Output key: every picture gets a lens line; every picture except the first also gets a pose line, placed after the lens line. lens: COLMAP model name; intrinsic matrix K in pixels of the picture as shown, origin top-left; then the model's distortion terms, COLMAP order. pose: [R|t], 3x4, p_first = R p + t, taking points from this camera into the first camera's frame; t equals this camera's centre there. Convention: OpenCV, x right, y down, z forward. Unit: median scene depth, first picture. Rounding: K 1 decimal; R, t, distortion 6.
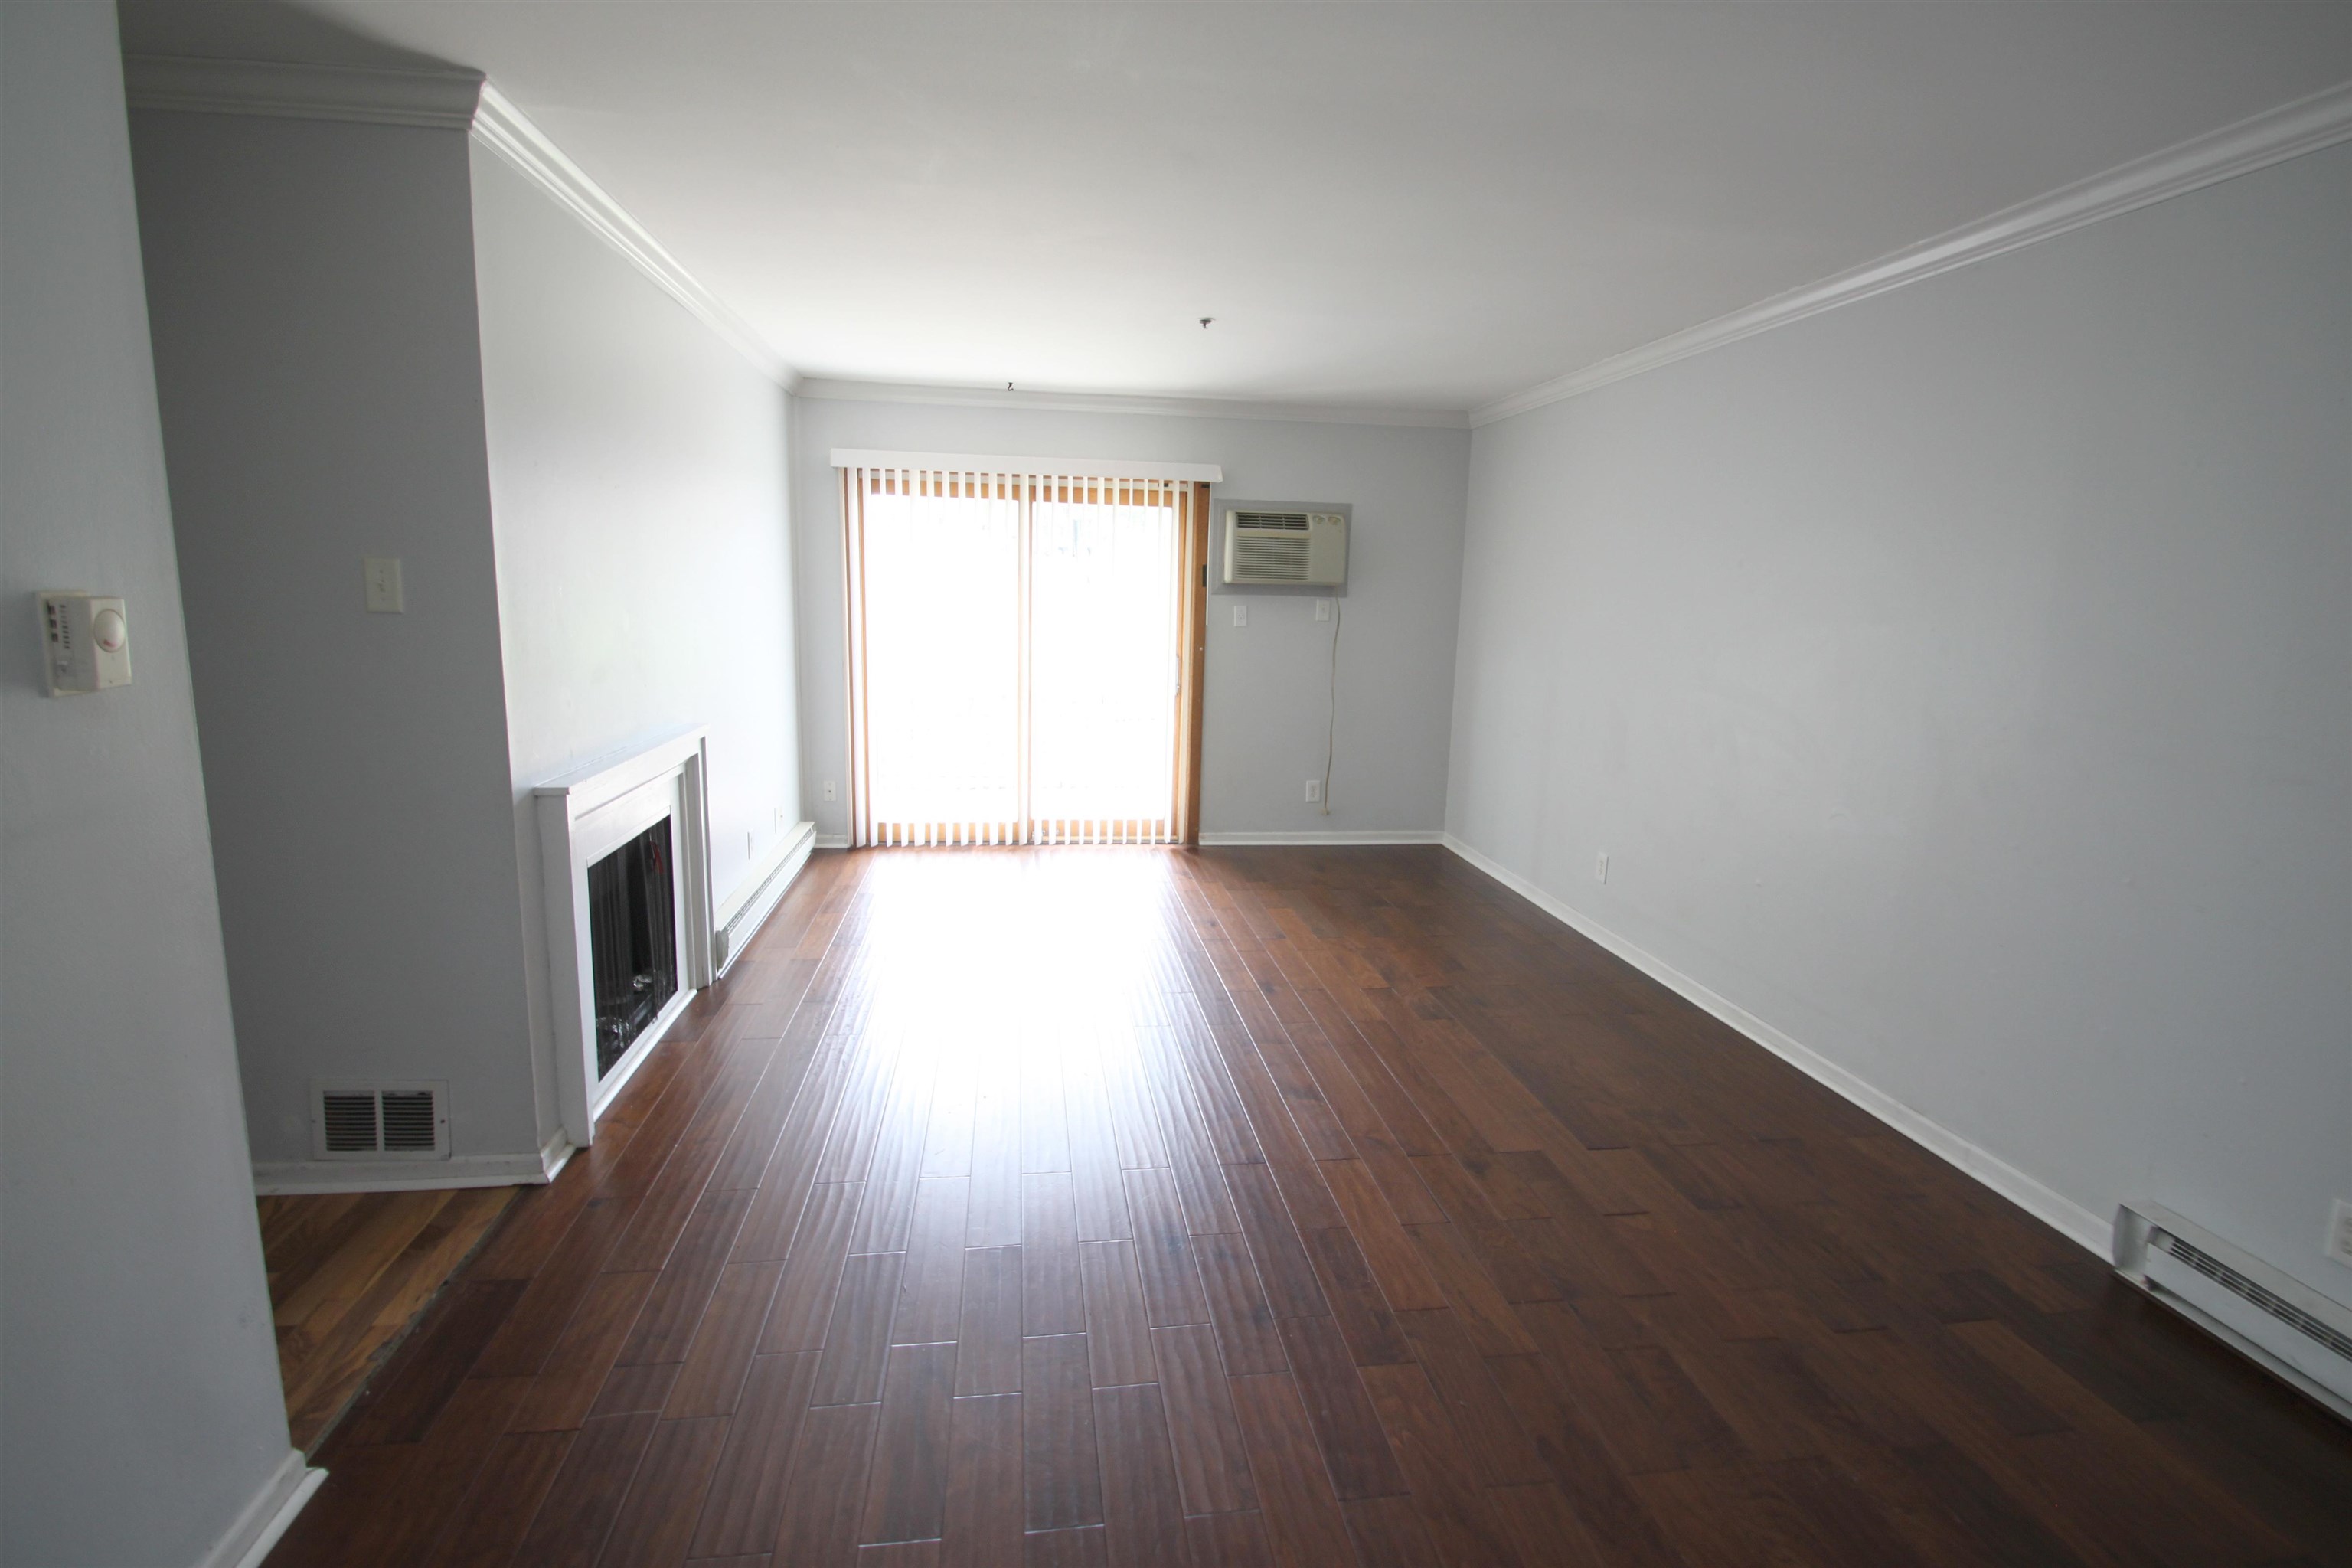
lens RADIAL K [[1087.0, 0, 1190.2], [0, 1087.0, 775.7], [0, 0, 1]] dist [-0.003760, -0.007745]
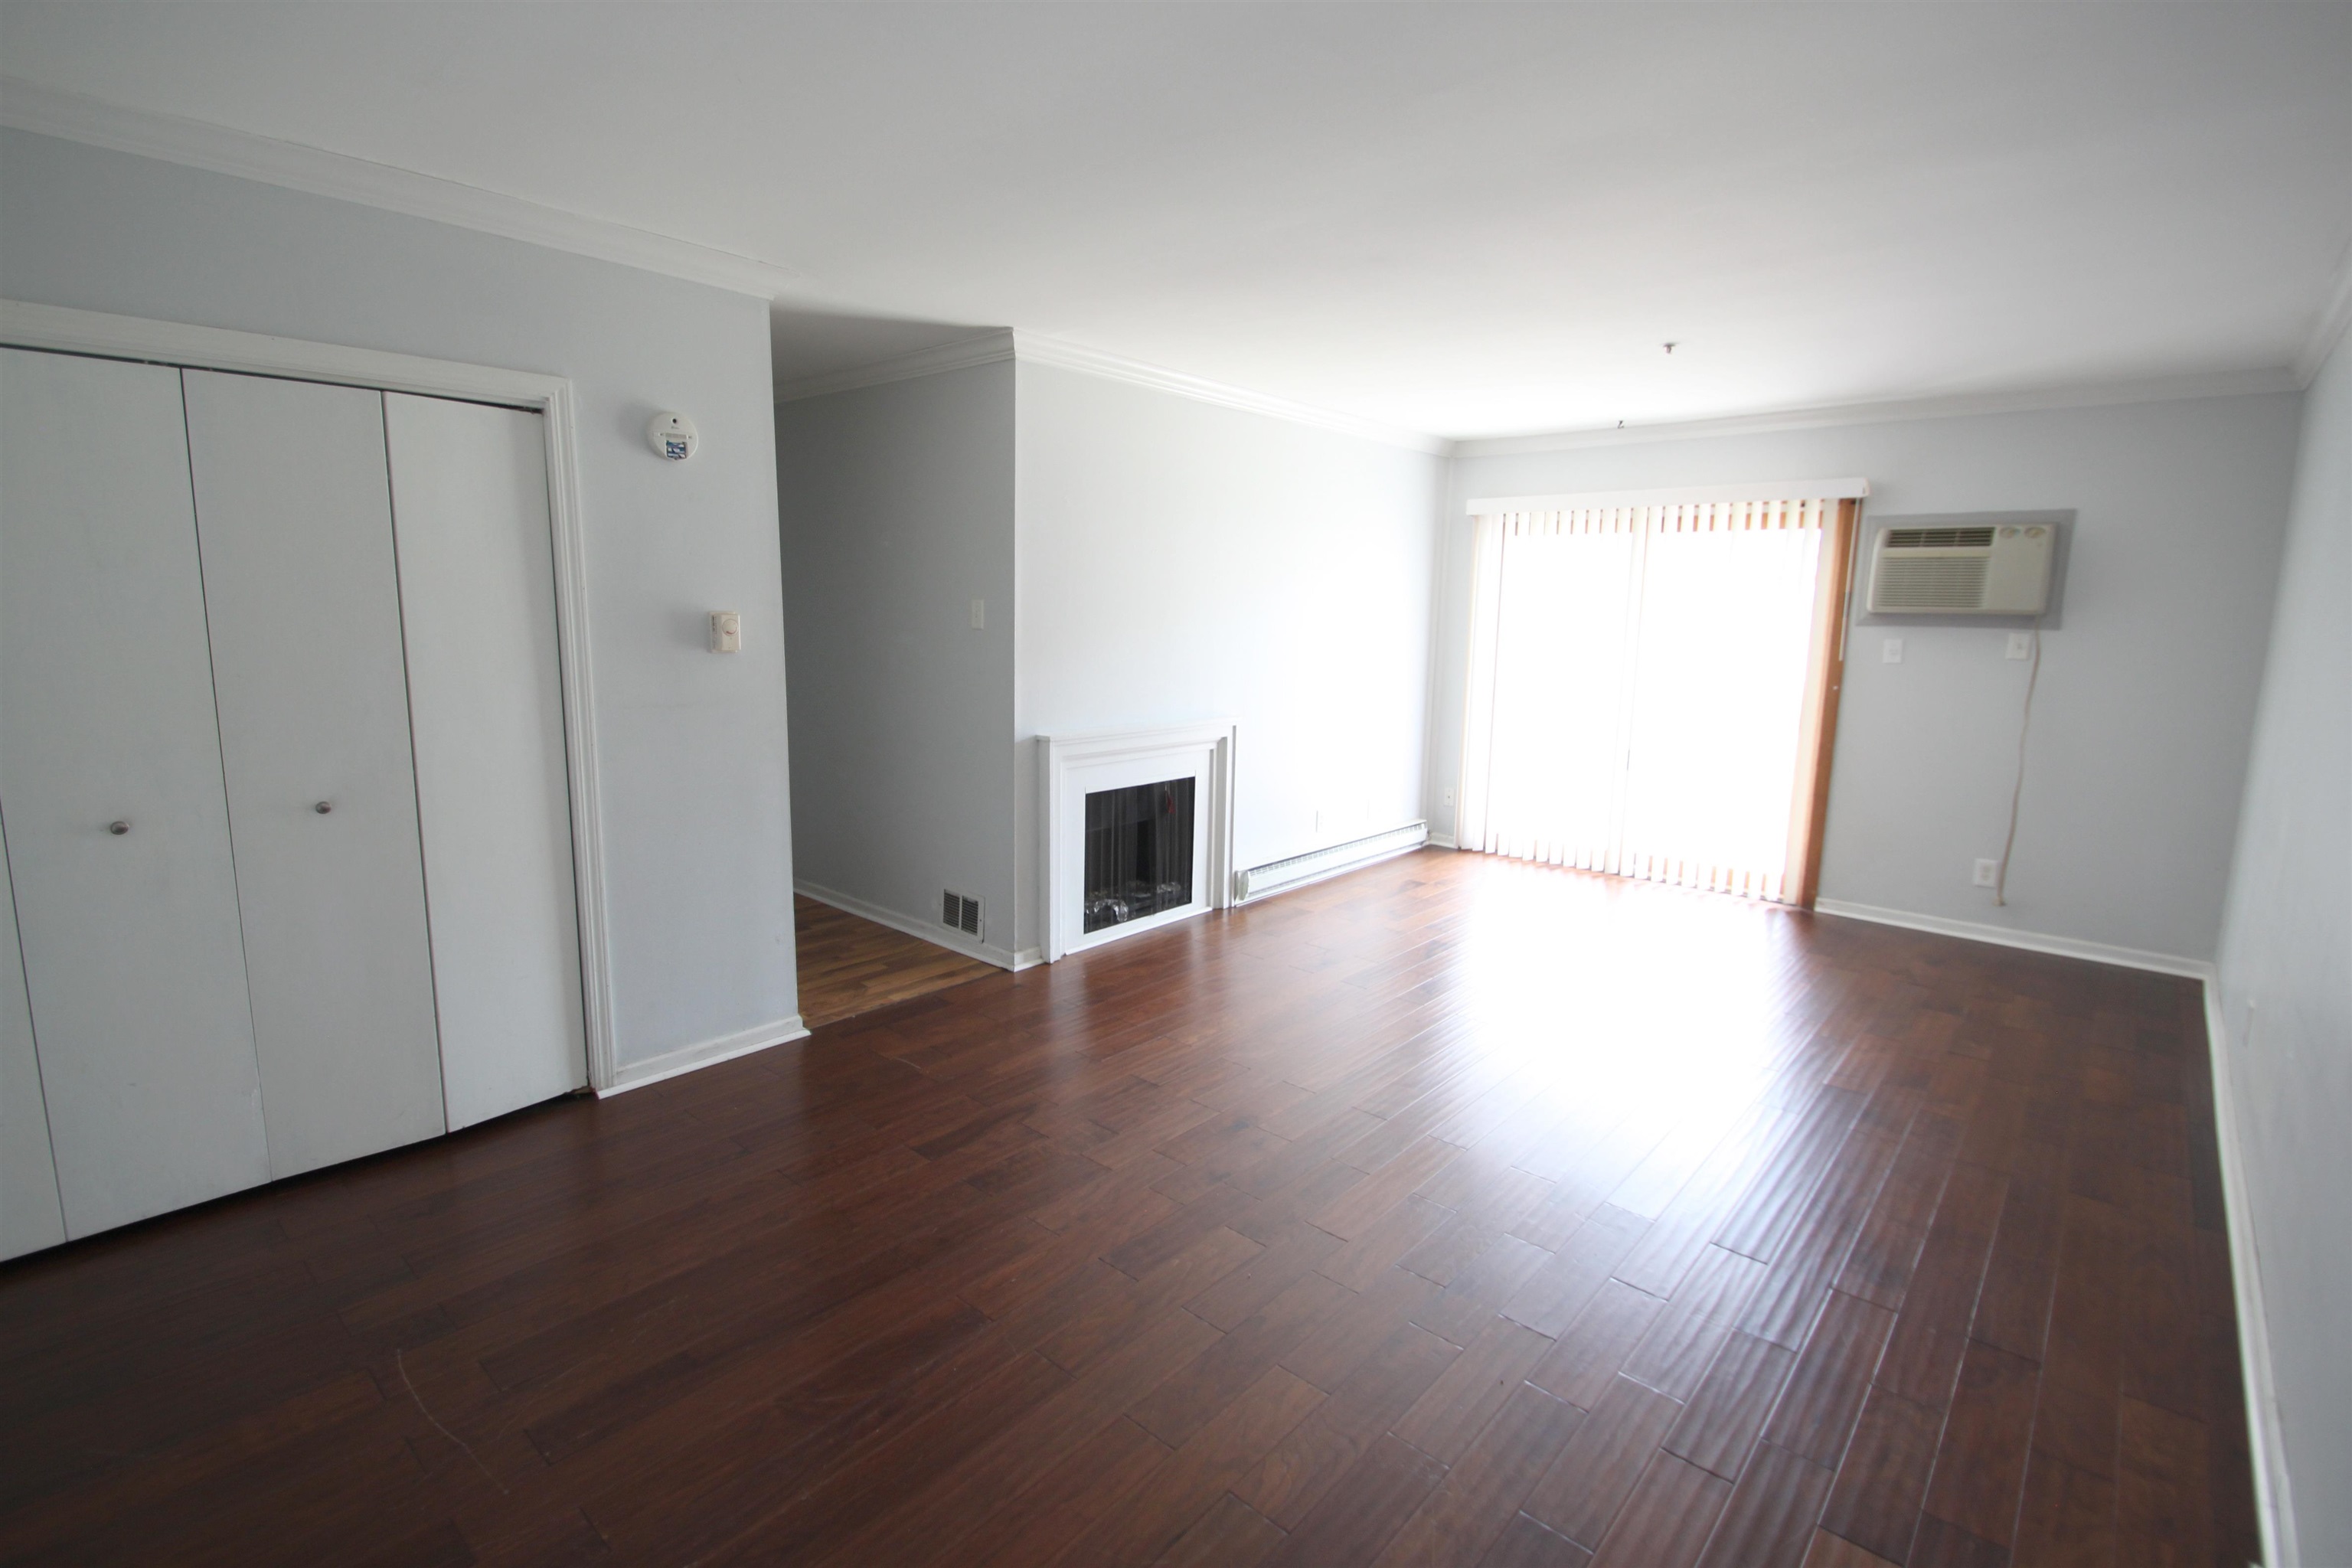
lens RADIAL K [[1087.0, 0, 1183.8], [0, 1087.0, 779.6], [0, 0, 1]] dist [-0.003760, -0.007745]
pose [[0.636631, 0.104364, -0.764074, 0.361195], [-0.130513, 0.991089, 0.026628, 0.002271], [0.760044, 0.082769, 0.644579, 0.043713]]
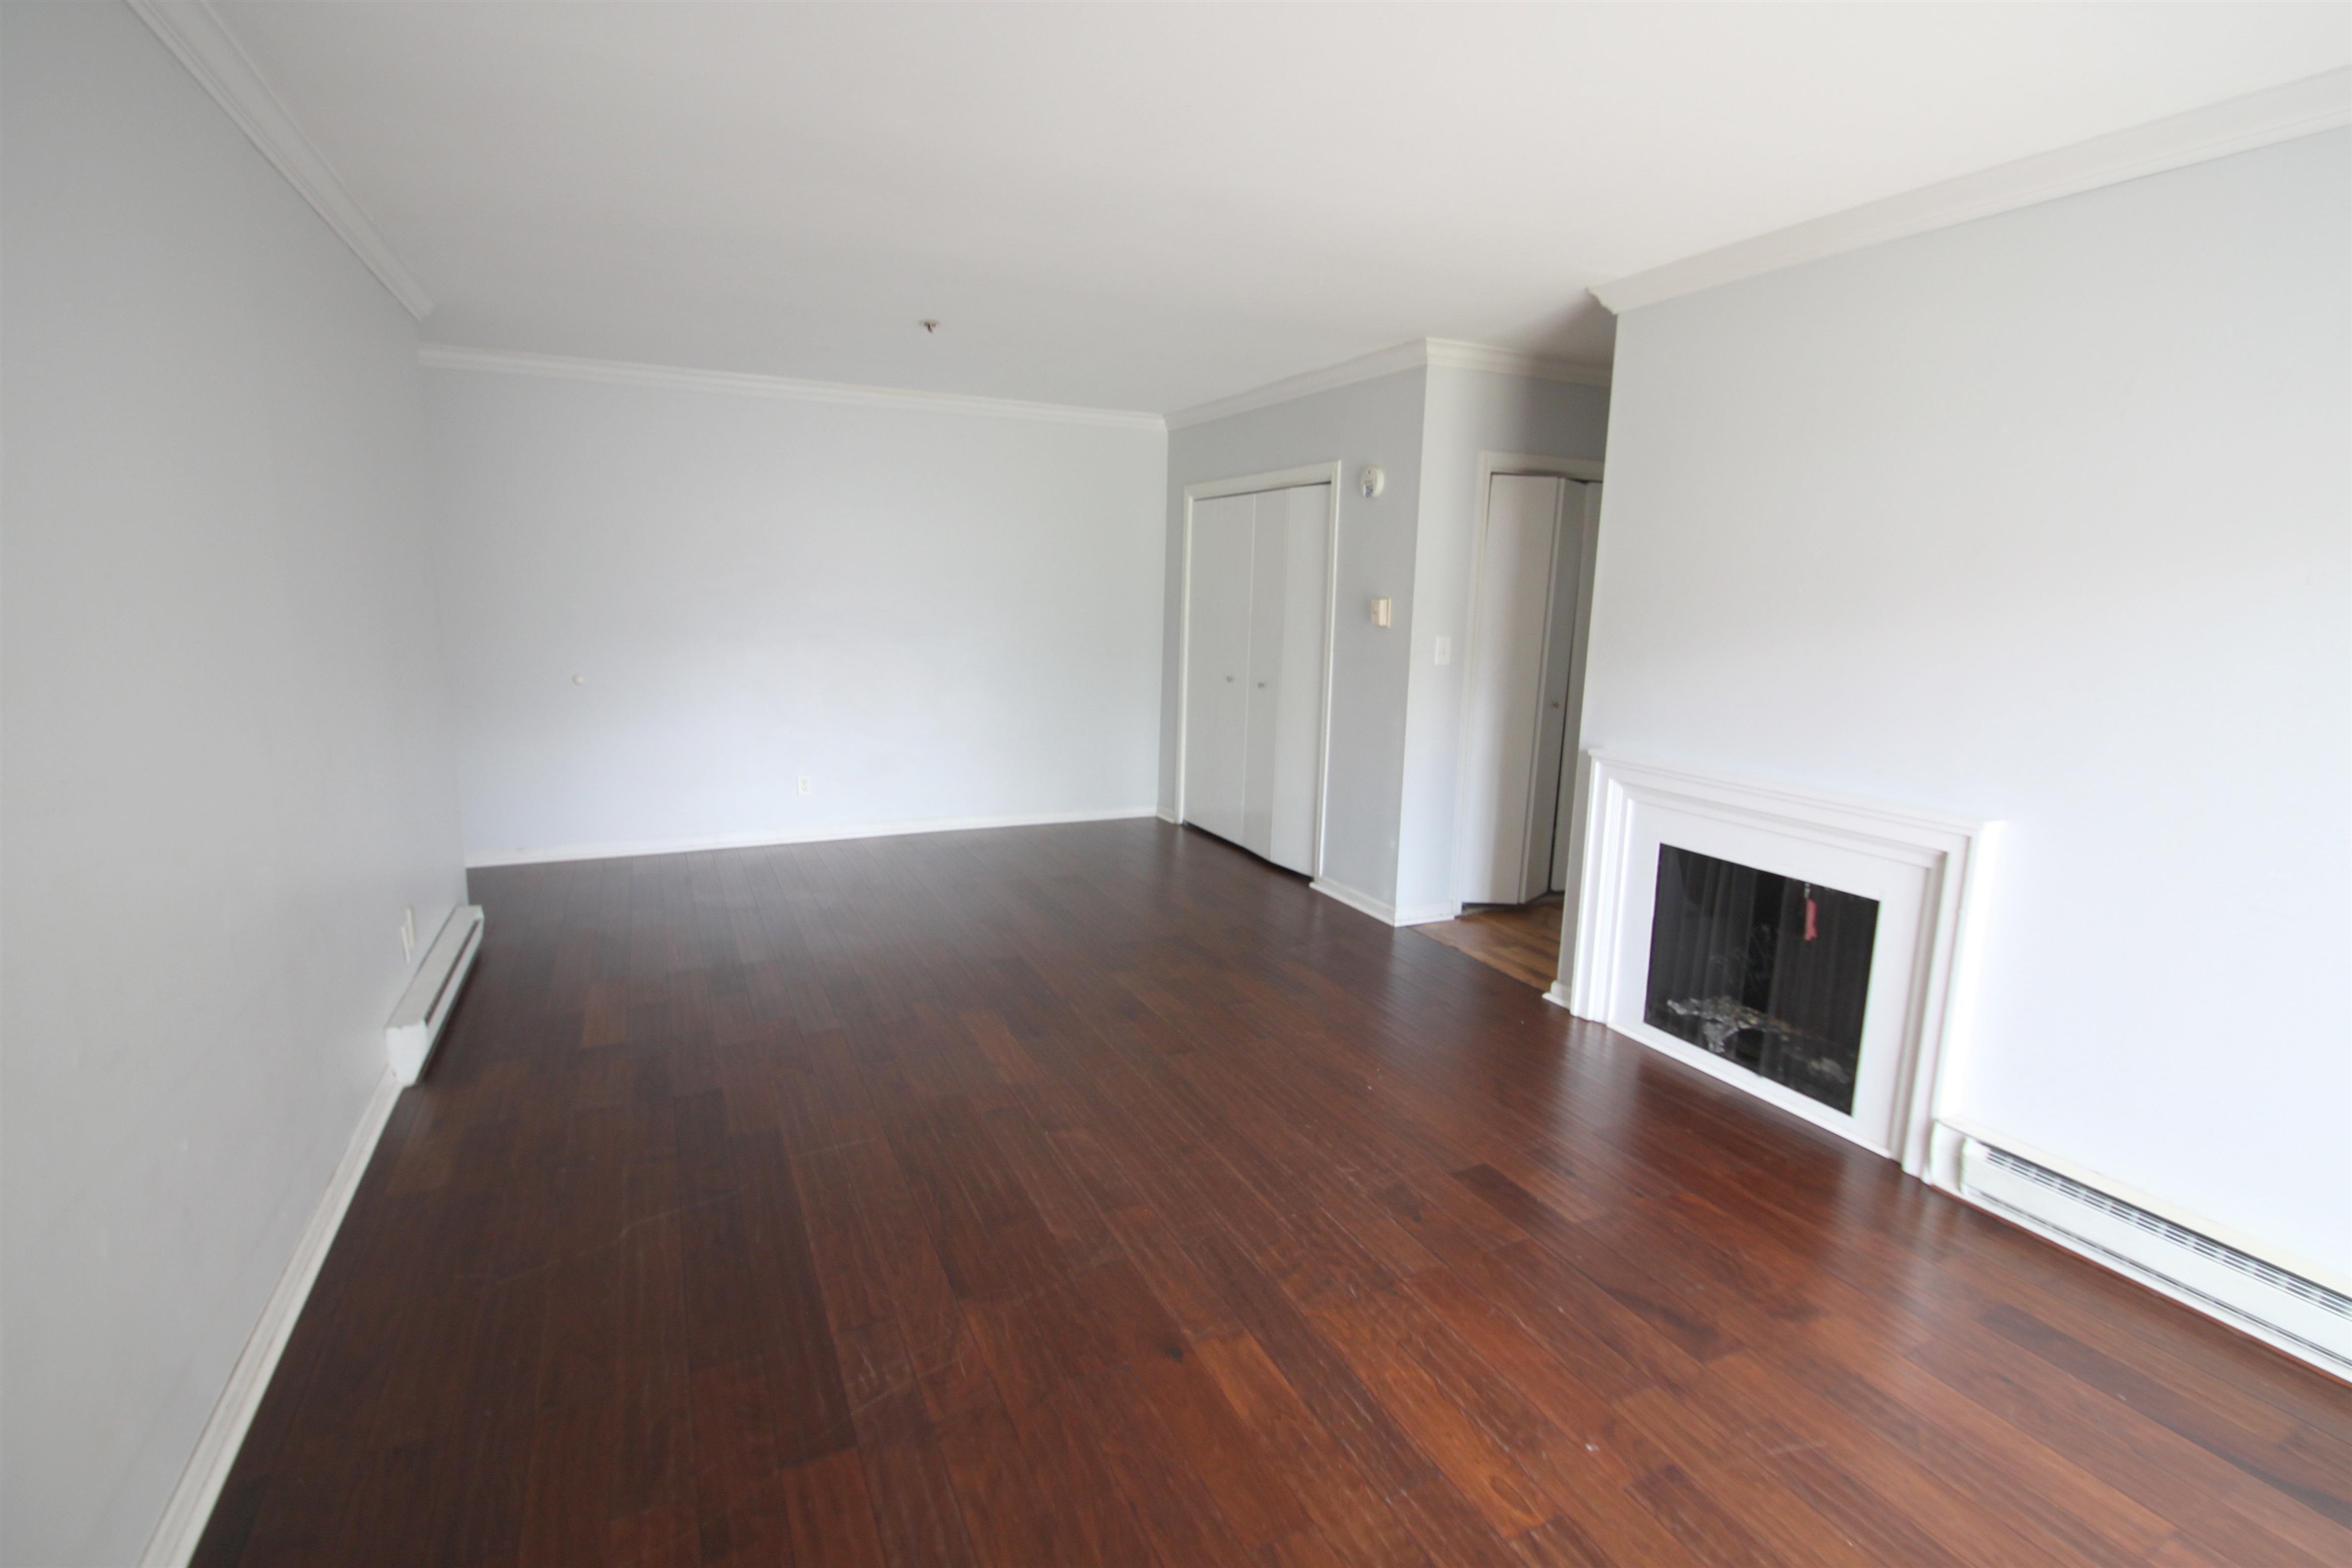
lens RADIAL K [[1087.0, 0, 1175.9], [0, 1087.0, 781.4], [0, 0, 1]] dist [-0.003760, -0.007745]
pose [[-0.959551, 0.000551, -0.281536, 0.145255], [-0.095578, 0.939970, 0.327598, -0.158701], [0.264816, 0.341255, -0.901897, 0.945767]]
